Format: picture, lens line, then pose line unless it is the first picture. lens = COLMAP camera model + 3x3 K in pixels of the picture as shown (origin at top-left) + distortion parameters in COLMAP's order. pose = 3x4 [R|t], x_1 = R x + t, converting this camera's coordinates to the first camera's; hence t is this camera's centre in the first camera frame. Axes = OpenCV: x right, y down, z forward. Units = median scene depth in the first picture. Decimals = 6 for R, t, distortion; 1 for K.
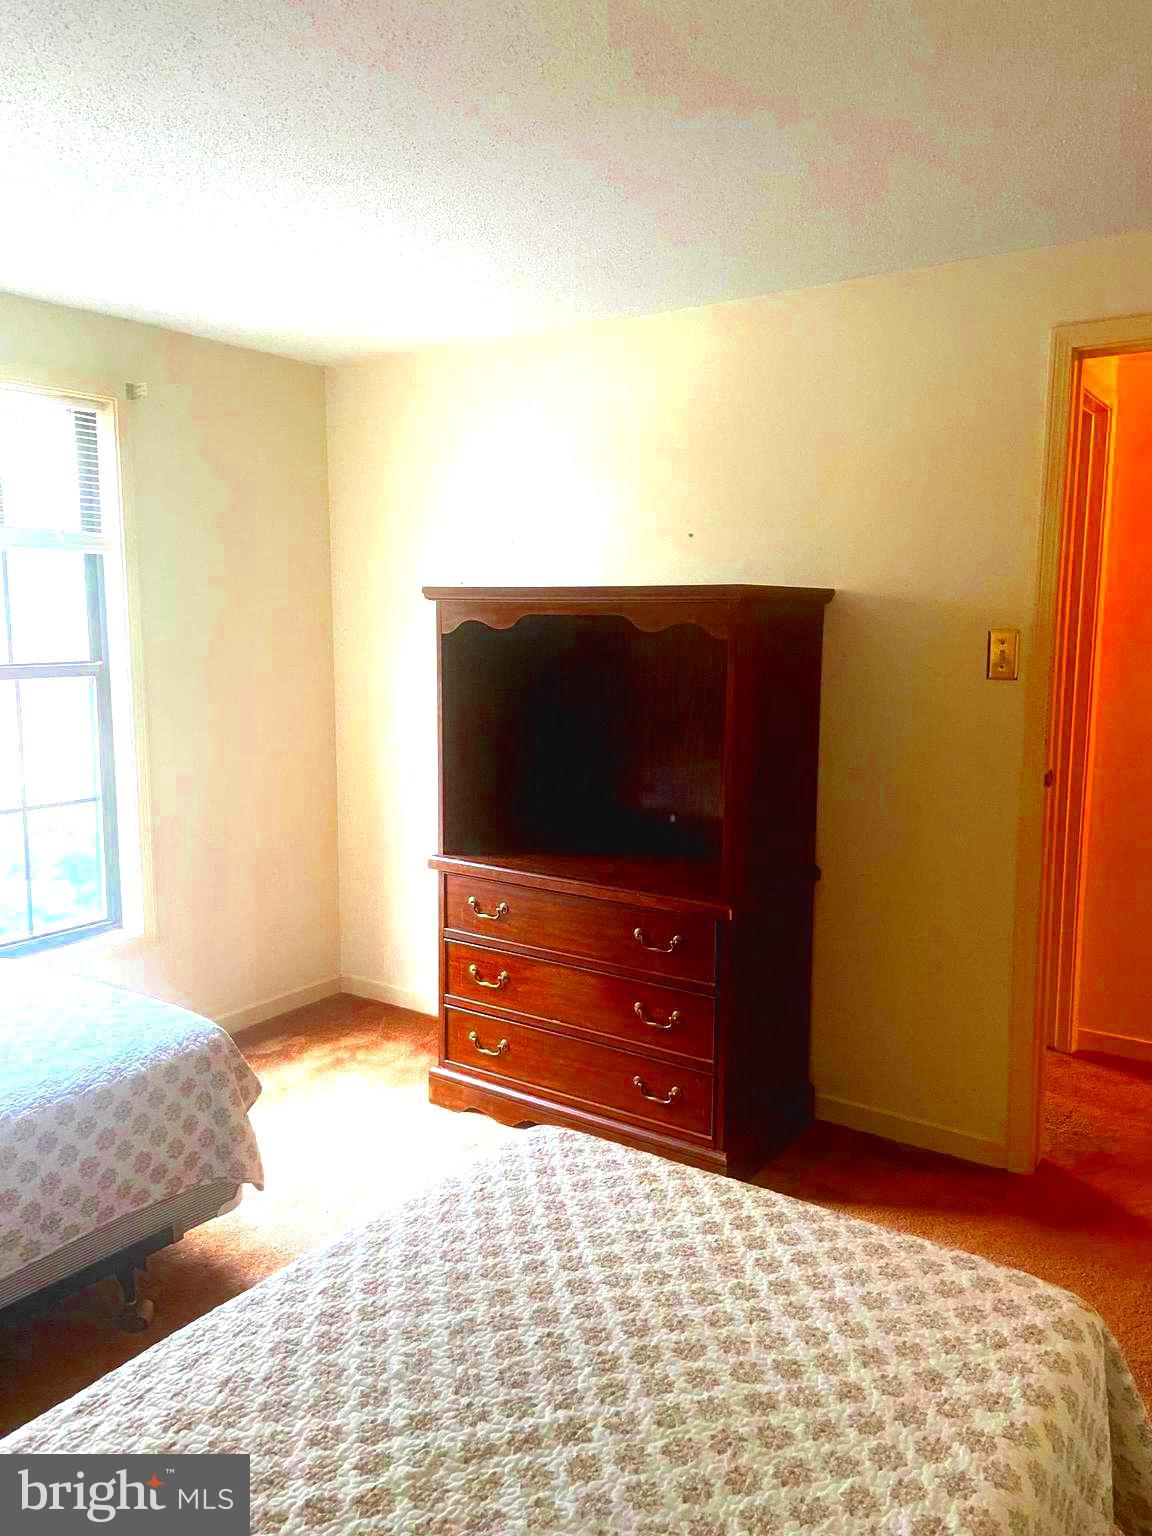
lens RADIAL K [[1146.7, 0, 576.9], [0, 1146.7, 760.1], [0, 0, 1]] dist [0.136998, -0.173712]
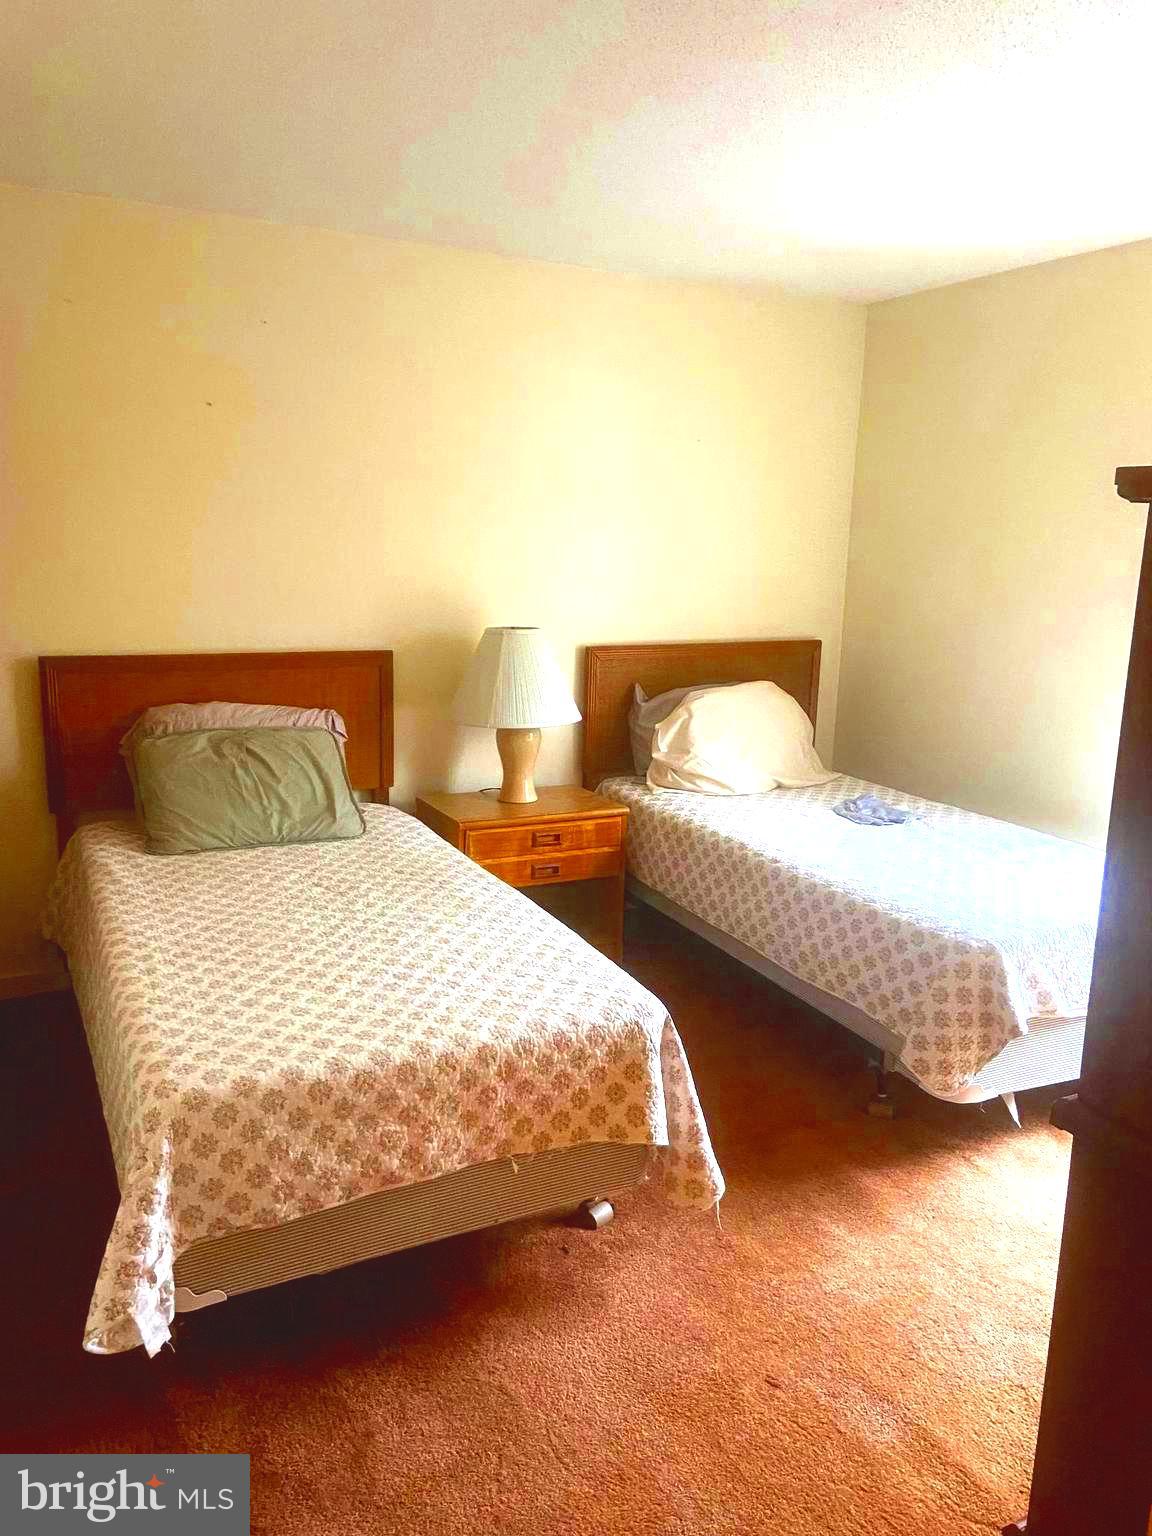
lens RADIAL K [[1146.7, 0, 576.9], [0, 1146.7, 760.1], [0, 0, 1]] dist [0.136998, -0.173712]
pose [[-0.477260, 0.160830, -0.863919, 1.344626], [-0.142090, 0.956049, 0.256476, -0.255620], [0.867199, 0.245160, -0.433432, 2.003512]]
